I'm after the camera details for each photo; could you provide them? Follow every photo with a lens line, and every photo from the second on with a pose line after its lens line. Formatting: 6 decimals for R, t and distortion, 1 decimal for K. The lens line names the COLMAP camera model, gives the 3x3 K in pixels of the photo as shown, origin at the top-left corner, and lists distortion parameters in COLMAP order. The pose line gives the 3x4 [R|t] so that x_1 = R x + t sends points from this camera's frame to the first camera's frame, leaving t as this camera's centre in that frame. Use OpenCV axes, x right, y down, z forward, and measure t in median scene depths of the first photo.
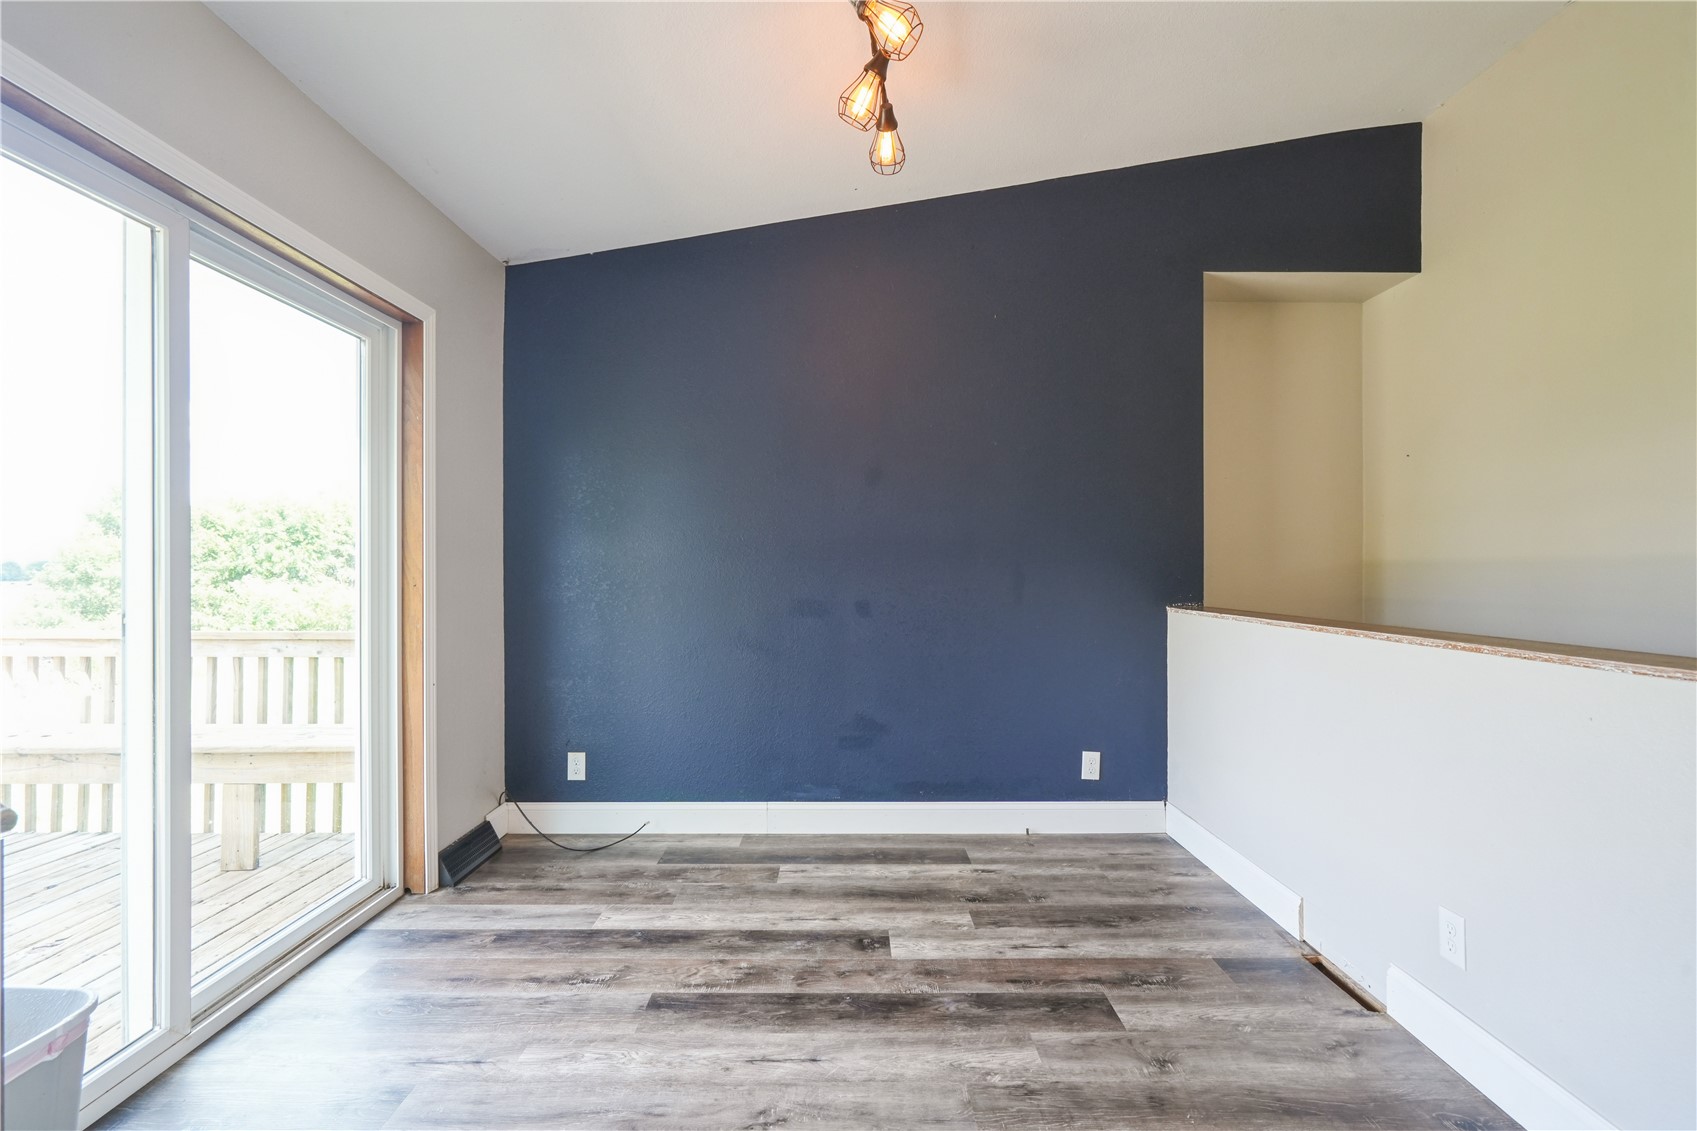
lens RADIAL K [[766.8, 0, 851.1], [0, 766.8, 561.0], [0, 0, 1]] dist [-0.010496, 0.004914]
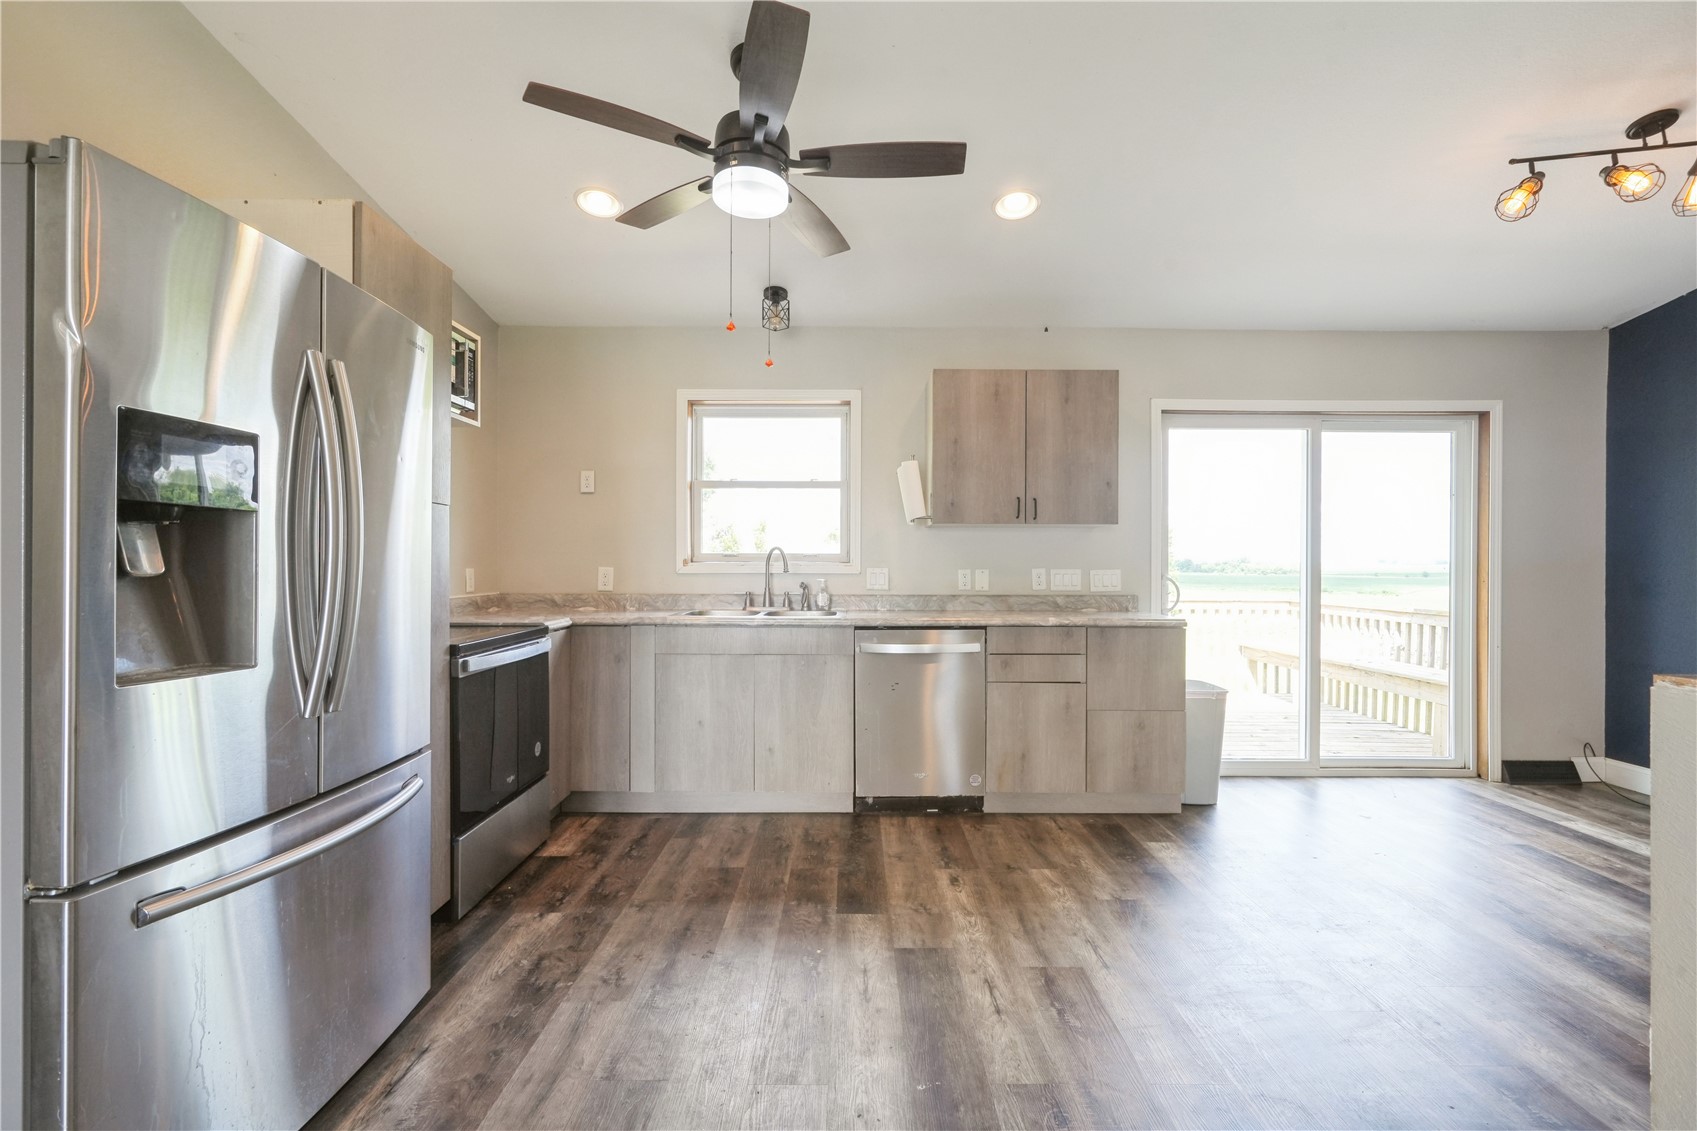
lens RADIAL K [[766.8, 0, 851.1], [0, 766.8, 561.0], [0, 0, 1]] dist [-0.010496, 0.004914]
pose [[0.006249, -0.006286, -0.999961, 0.997821], [0.031600, 0.999482, -0.006085, -0.048449], [0.999481, -0.031560, 0.006444, -0.308522]]
